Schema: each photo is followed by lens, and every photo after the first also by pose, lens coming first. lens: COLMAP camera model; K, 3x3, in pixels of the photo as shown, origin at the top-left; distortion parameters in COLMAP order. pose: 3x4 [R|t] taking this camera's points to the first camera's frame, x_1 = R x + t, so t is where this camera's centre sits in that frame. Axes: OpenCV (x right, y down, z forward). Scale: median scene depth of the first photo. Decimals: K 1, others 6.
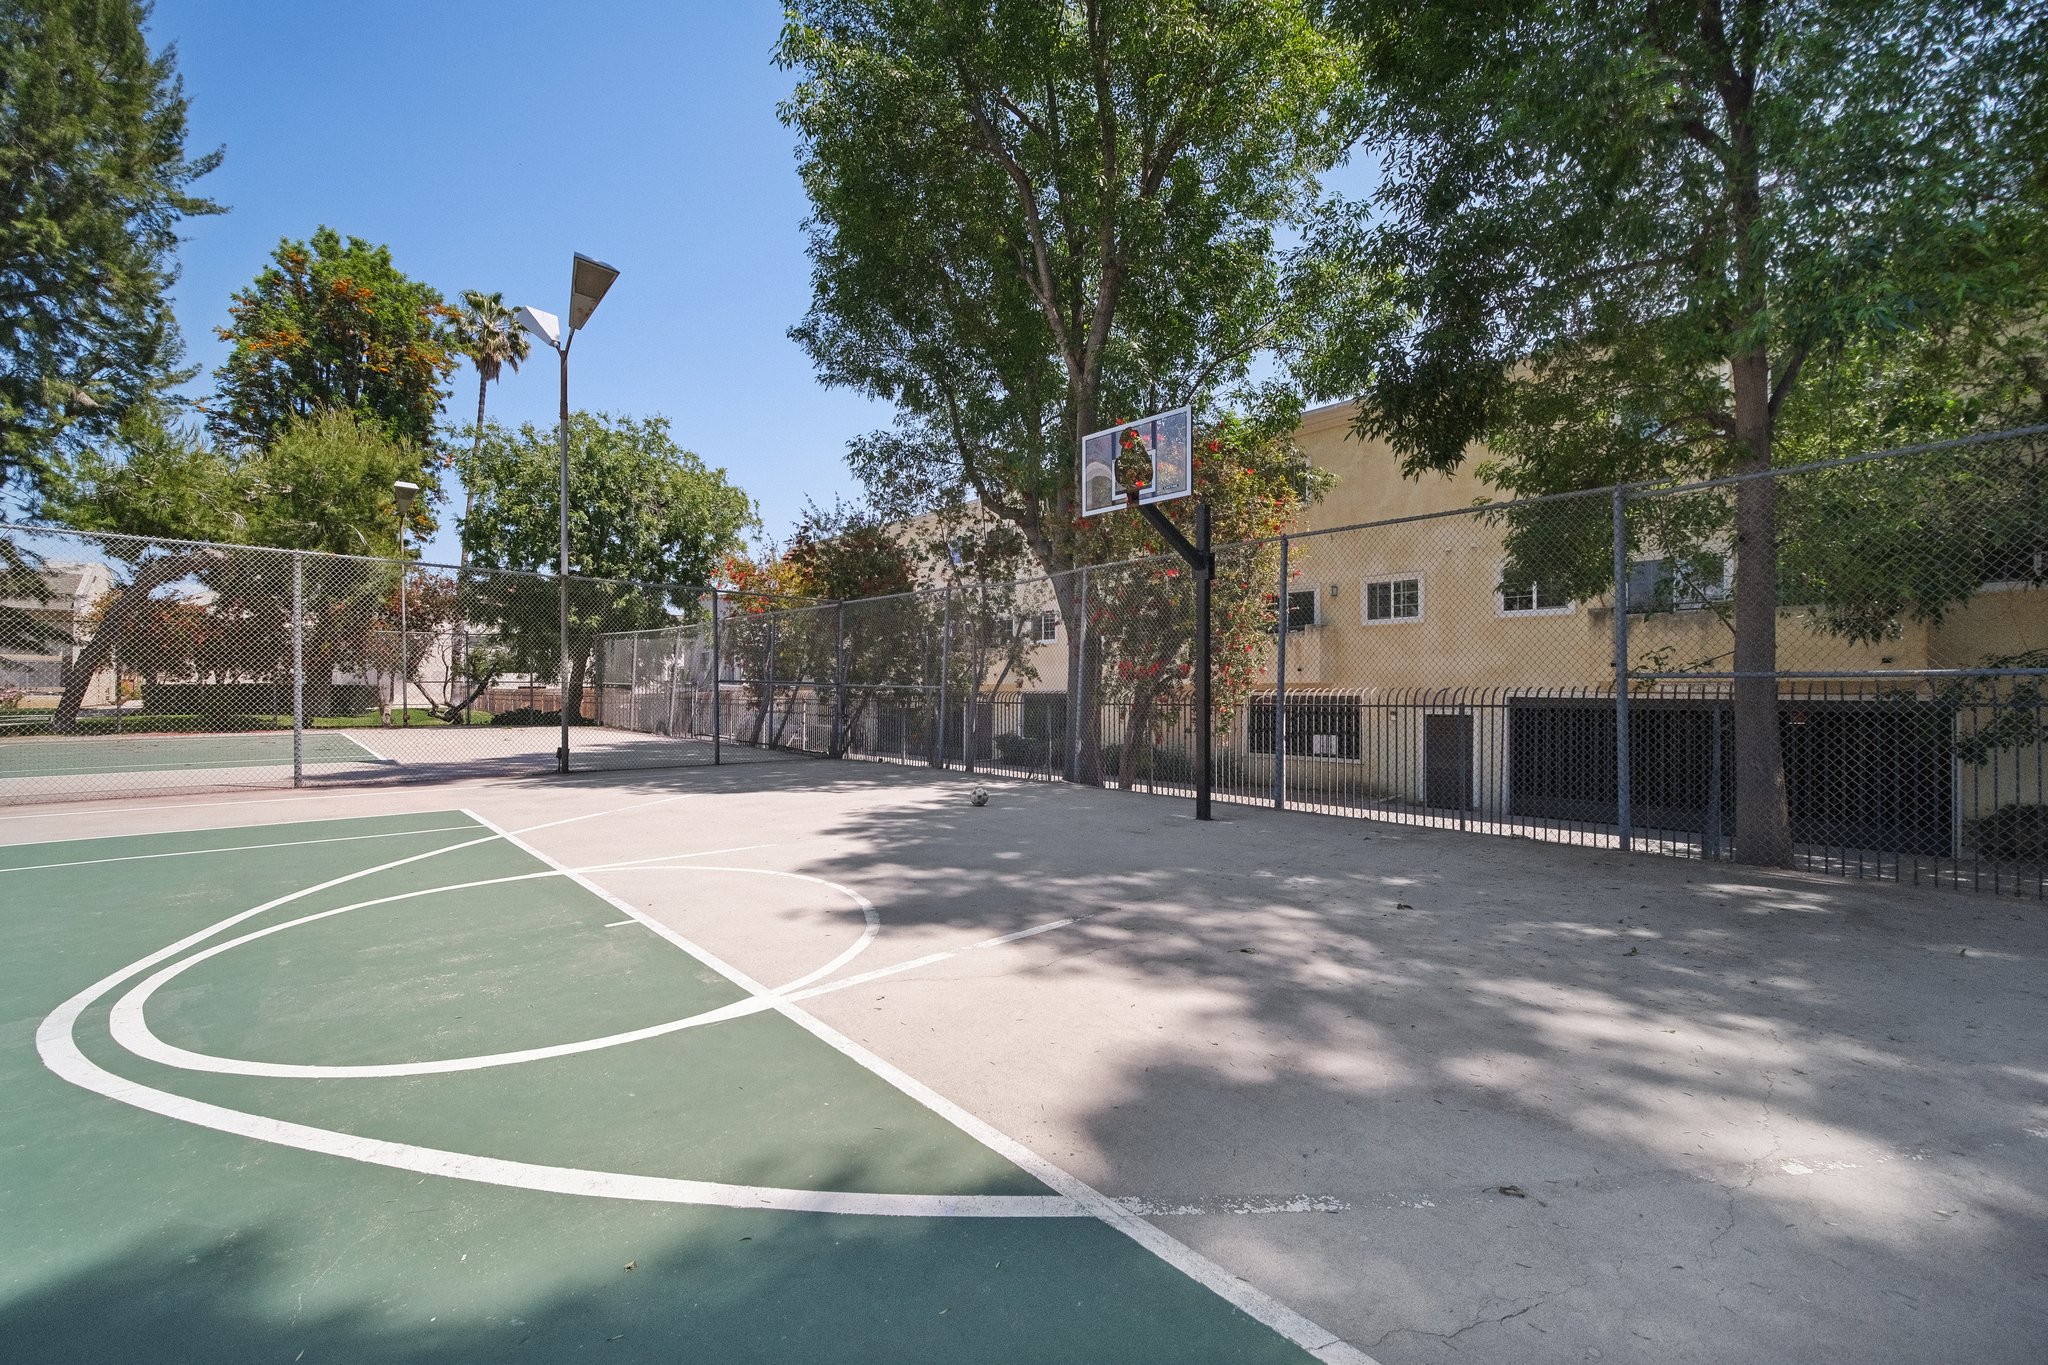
lens RADIAL K [[819.3, 0, 1025.5], [0, 819.3, 693.2], [0, 0, 1]] dist [-0.002909, 0.000087]
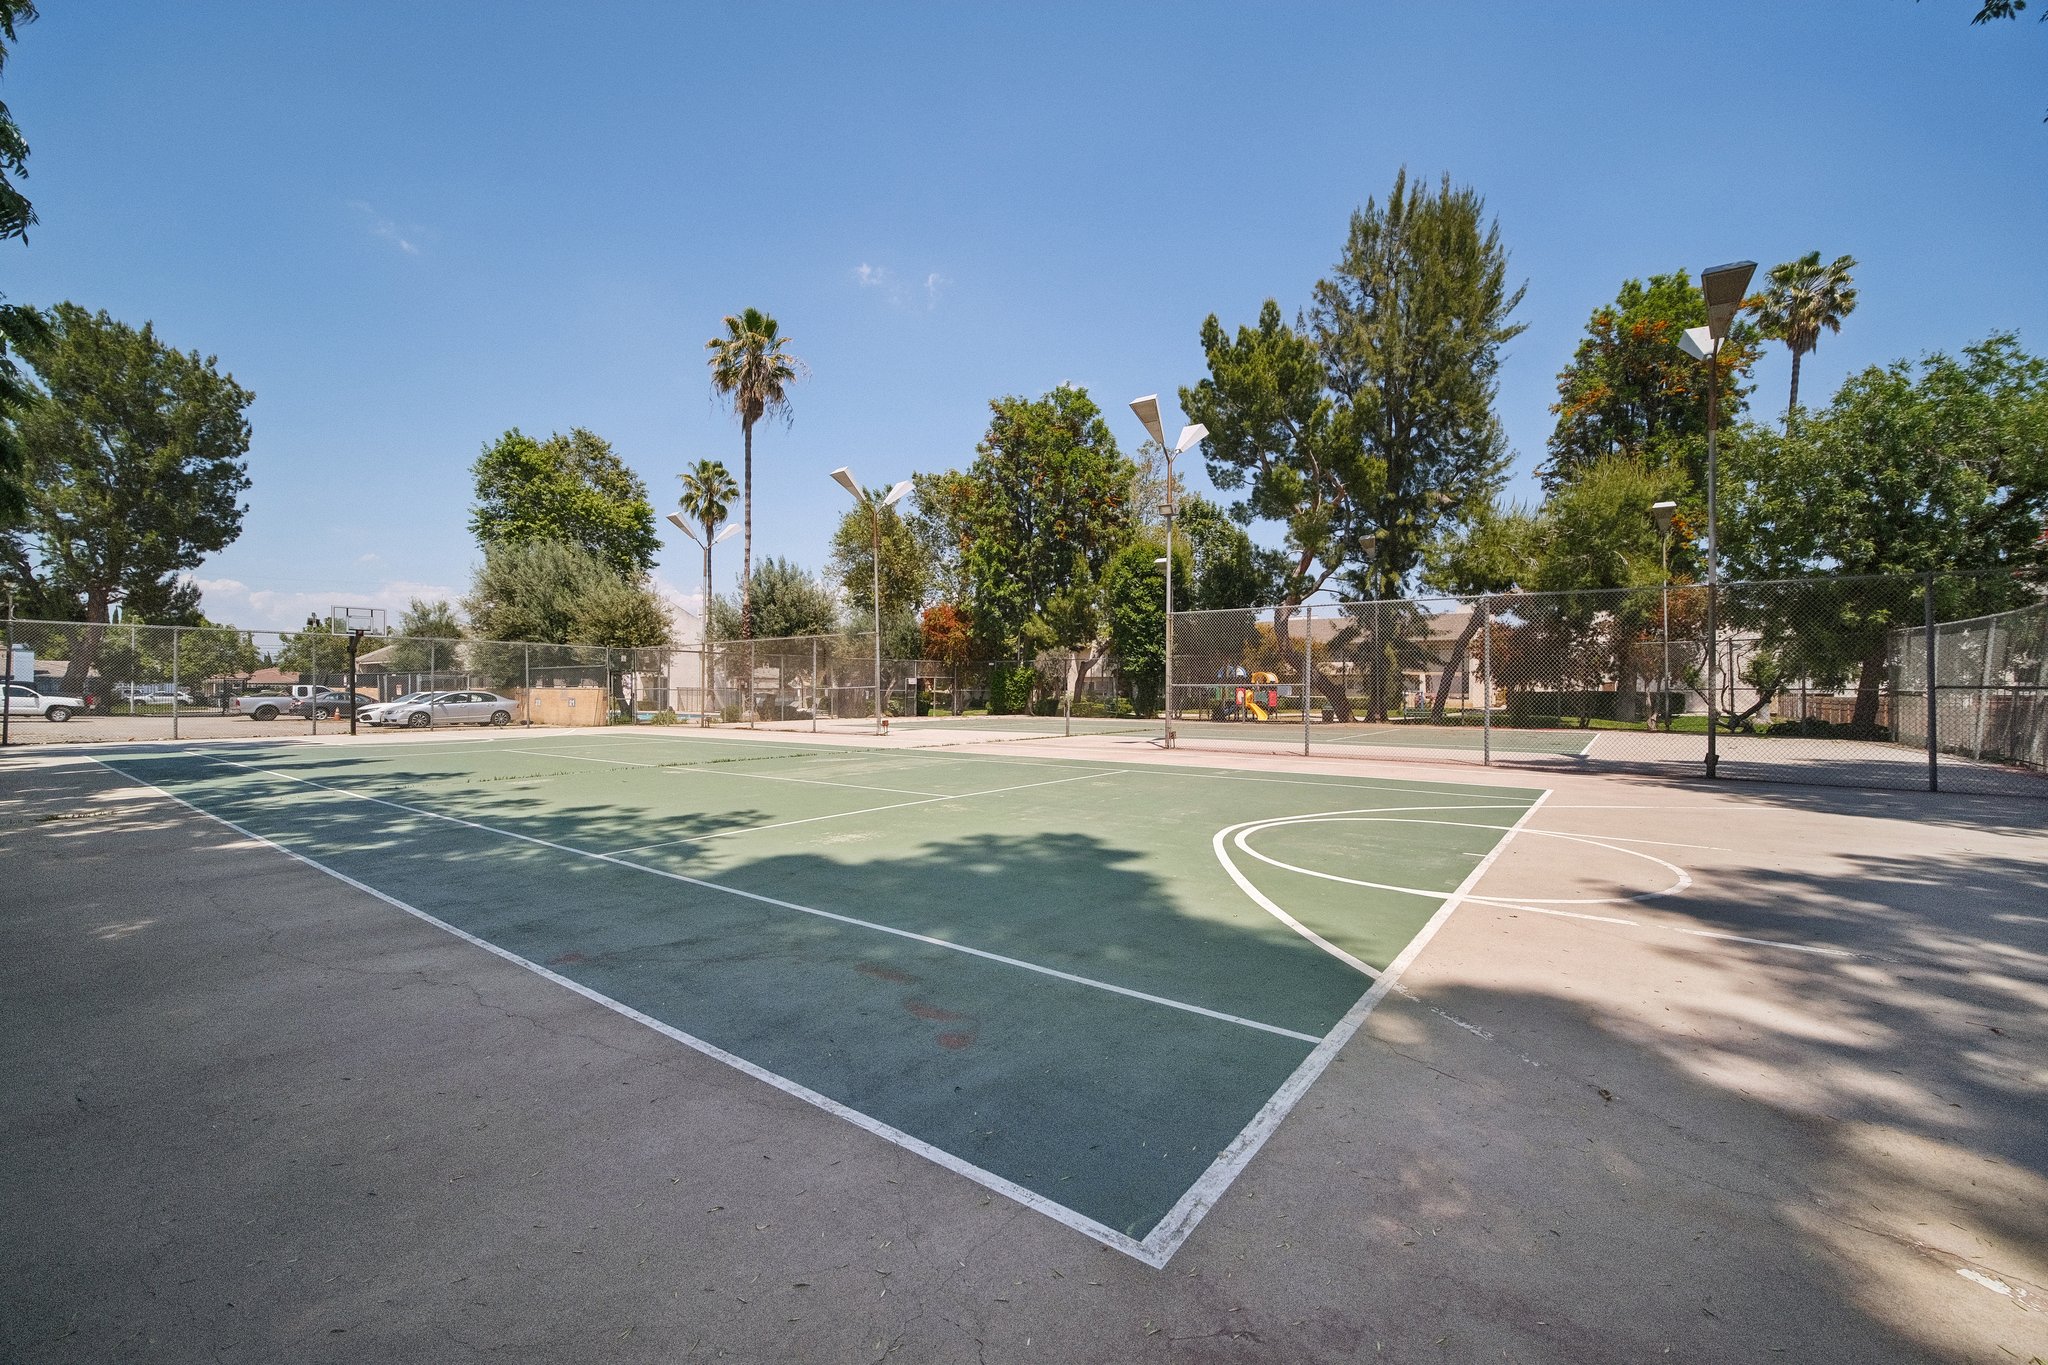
lens RADIAL K [[819.3, 0, 1023.6], [0, 819.3, 686.6], [0, 0, 1]] dist [-0.002909, 0.000087]
pose [[0.178007, -0.007670, -0.983999, 0.146231], [-0.007515, 0.999930, -0.009154, -0.001171], [0.984000, 0.009025, 0.177937, -0.011579]]
